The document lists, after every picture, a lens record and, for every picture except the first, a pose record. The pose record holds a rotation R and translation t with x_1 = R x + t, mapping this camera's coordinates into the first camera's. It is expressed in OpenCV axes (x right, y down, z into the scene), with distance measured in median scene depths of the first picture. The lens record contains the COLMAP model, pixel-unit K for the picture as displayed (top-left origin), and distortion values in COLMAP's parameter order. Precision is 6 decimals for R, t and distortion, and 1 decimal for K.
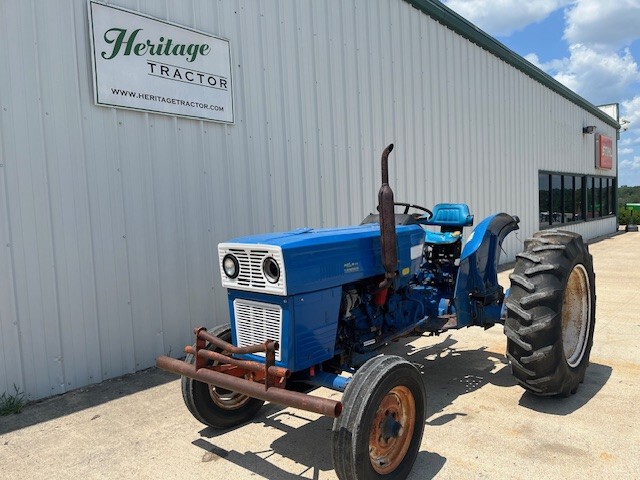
lens RADIAL K [[485.5, 0, 326.5], [0, 485.5, 242.6], [0, 0, 1]] dist [0.077422, -0.105787]
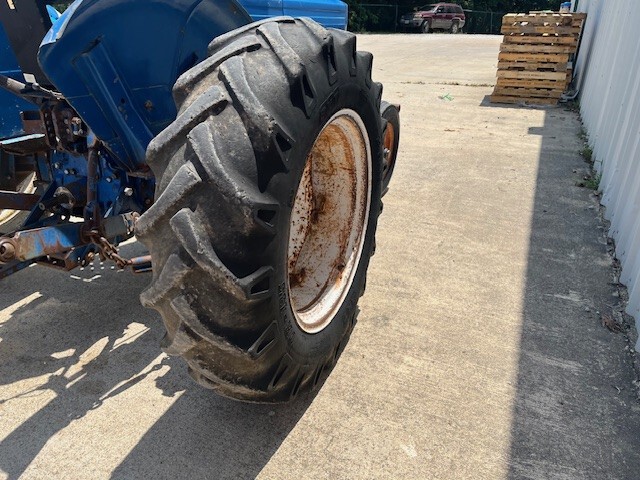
lens RADIAL K [[485.5, 0, 320.4], [0, 485.5, 236.0], [0, 0, 1]] dist [0.079959, -0.116889]
pose [[-0.951608, 0.146206, -0.270307, 0.191417], [-0.008980, 0.865973, 0.500010, -0.080373], [0.307183, 0.478241, -0.822754, 1.663532]]
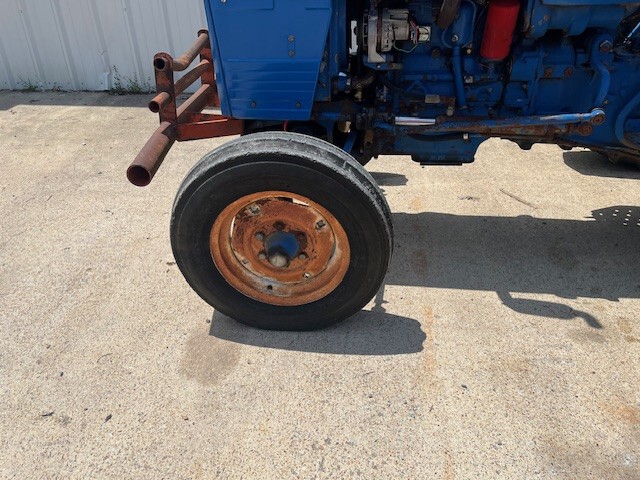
lens RADIAL K [[492.2, 0, 320.0], [0, 492.2, 240.0], [0, 0, 1]] dist [0.061757, -0.078449]
pose [[0.578976, 0.449105, -0.680508, 0.371598], [-0.066576, 0.857880, 0.509519, 0.034569], [0.812622, -0.249695, 0.526592, 0.468550]]
